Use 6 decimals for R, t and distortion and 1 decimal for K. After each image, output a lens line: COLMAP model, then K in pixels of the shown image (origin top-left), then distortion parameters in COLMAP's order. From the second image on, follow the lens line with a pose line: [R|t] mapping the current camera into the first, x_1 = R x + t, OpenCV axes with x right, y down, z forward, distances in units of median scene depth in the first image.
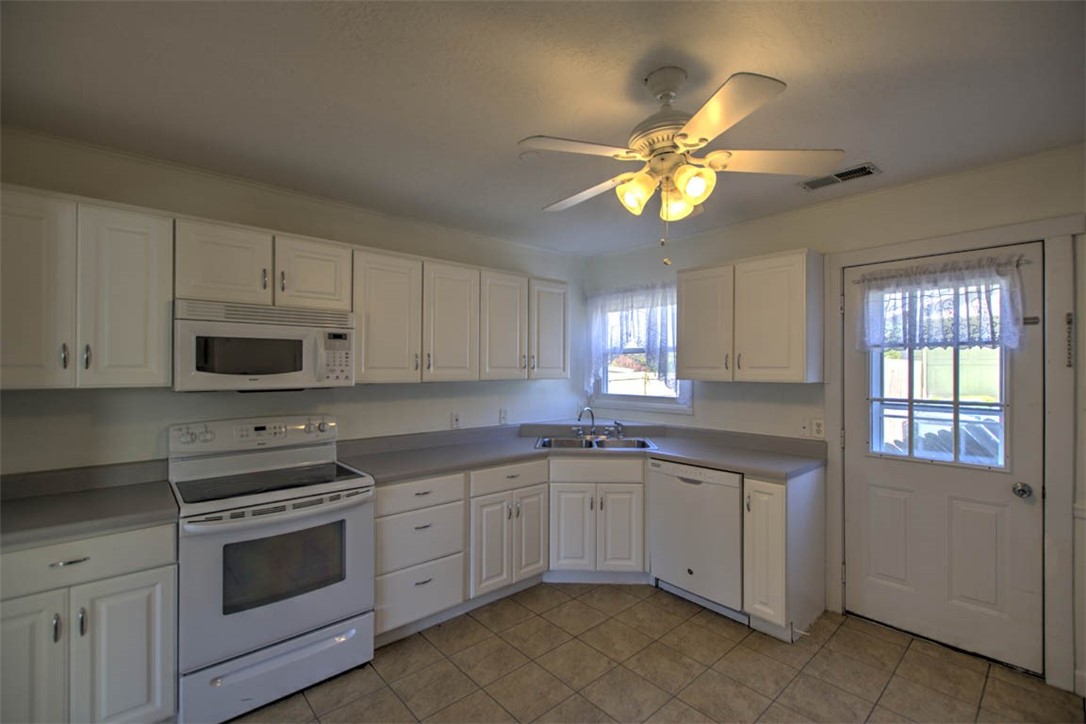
lens RADIAL K [[471.4, 0, 540.0], [0, 471.4, 363.8], [0, 0, 1]] dist [0.004472, 0.001485]
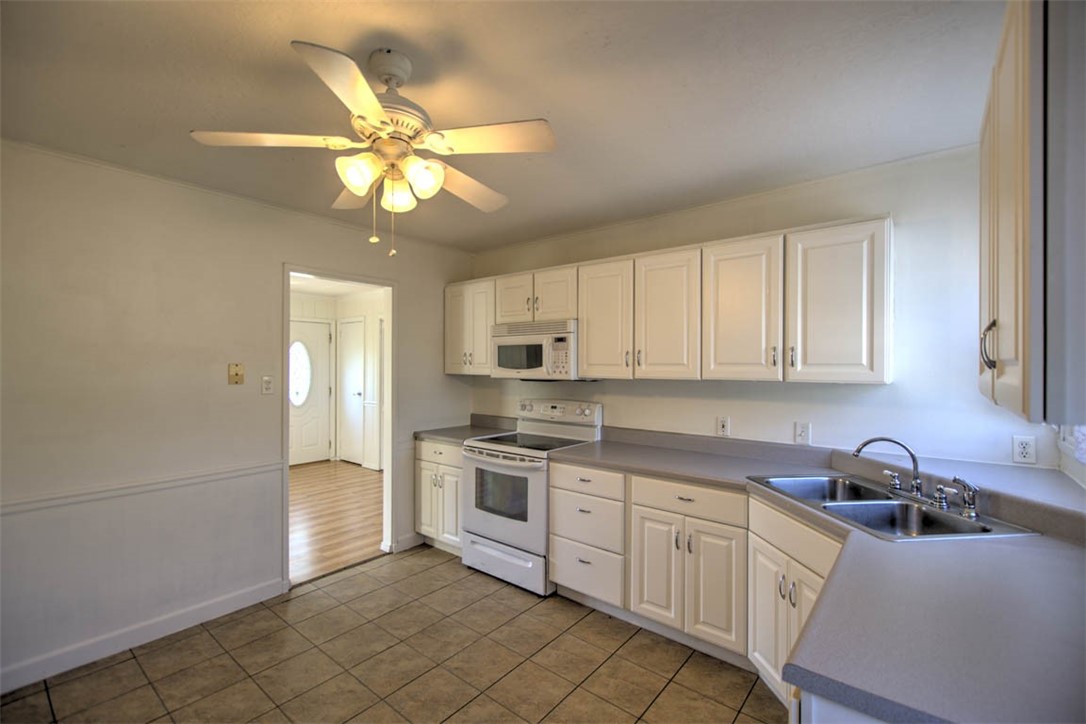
lens RADIAL K [[471.4, 0, 540.2], [0, 471.4, 365.7], [0, 0, 1]] dist [0.004472, 0.001485]
pose [[0.156935, 0.001354, -0.987608, 0.770995], [0.007835, 0.999966, 0.002616, 0.007284], [0.987578, -0.008149, 0.156919, 0.697166]]
